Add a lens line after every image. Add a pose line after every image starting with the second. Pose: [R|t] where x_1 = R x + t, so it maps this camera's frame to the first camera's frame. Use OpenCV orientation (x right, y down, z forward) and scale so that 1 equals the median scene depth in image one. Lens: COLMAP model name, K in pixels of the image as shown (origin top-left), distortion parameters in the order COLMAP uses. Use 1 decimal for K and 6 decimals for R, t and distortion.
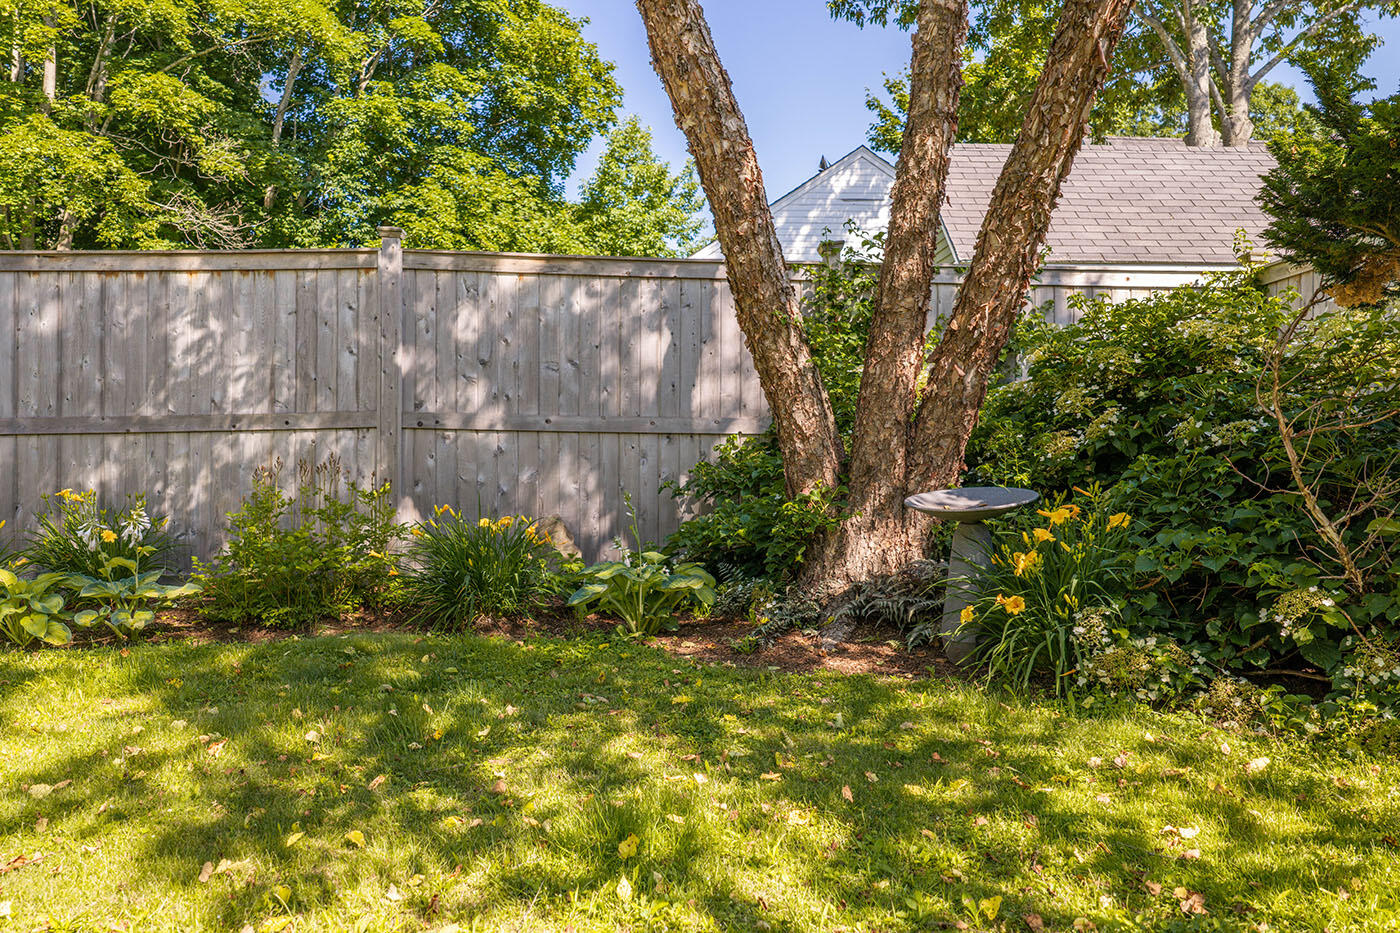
lens RADIAL K [[1157.6, 0, 694.0], [0, 1157.6, 476.0], [0, 0, 1]] dist [0.030964, -0.047331]
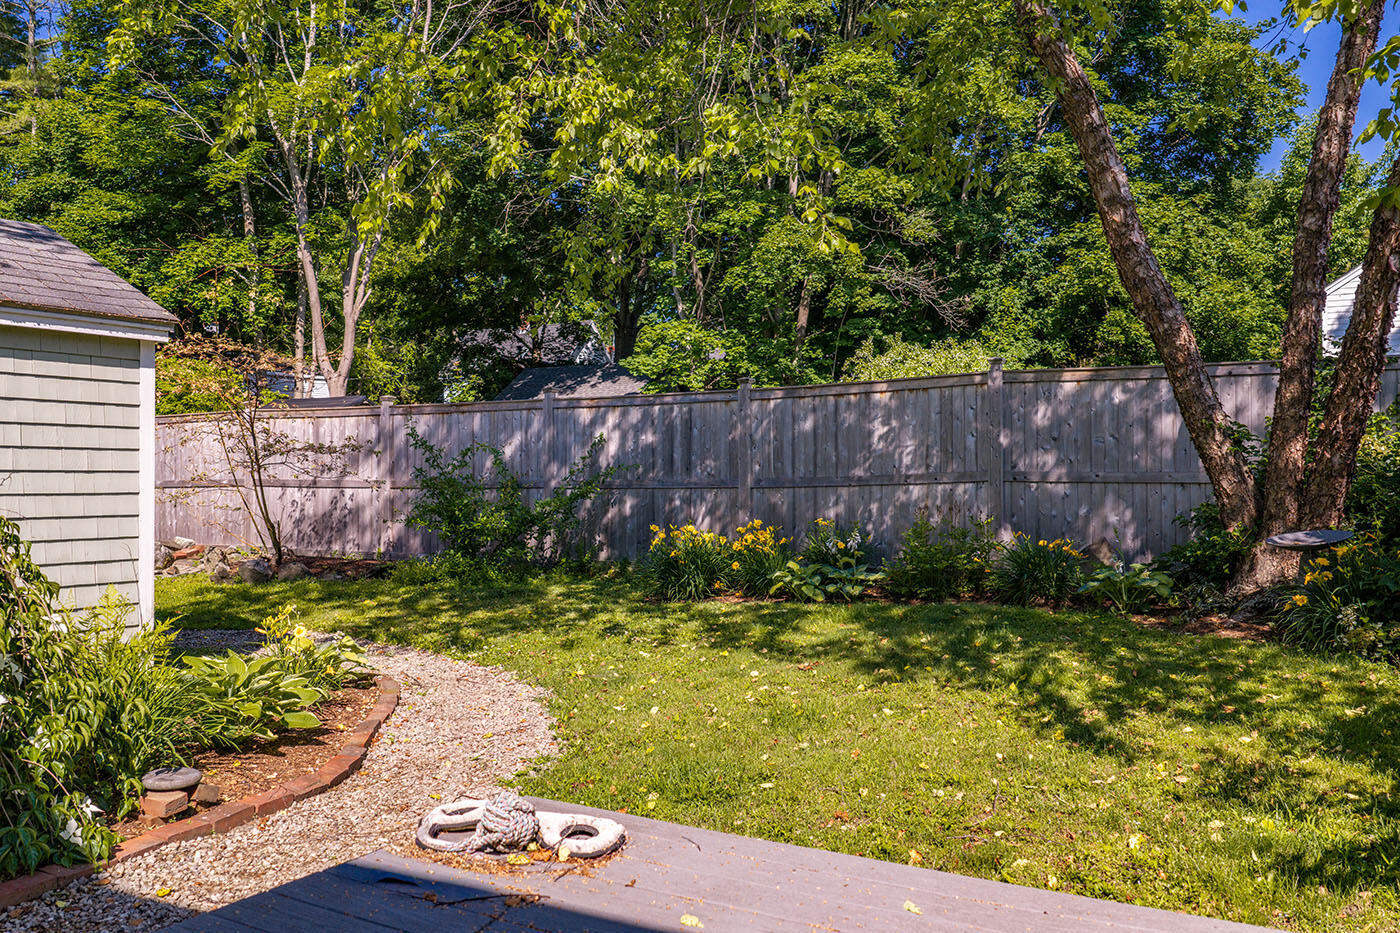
lens RADIAL K [[1157.6, 0, 694.0], [0, 1157.6, 476.0], [0, 0, 1]] dist [0.030964, -0.047331]
pose [[0.831381, -0.010280, -0.555608, 0.289075], [0.011116, 0.999936, -0.001868, -0.050911], [0.555592, -0.004624, 0.831442, -0.583992]]
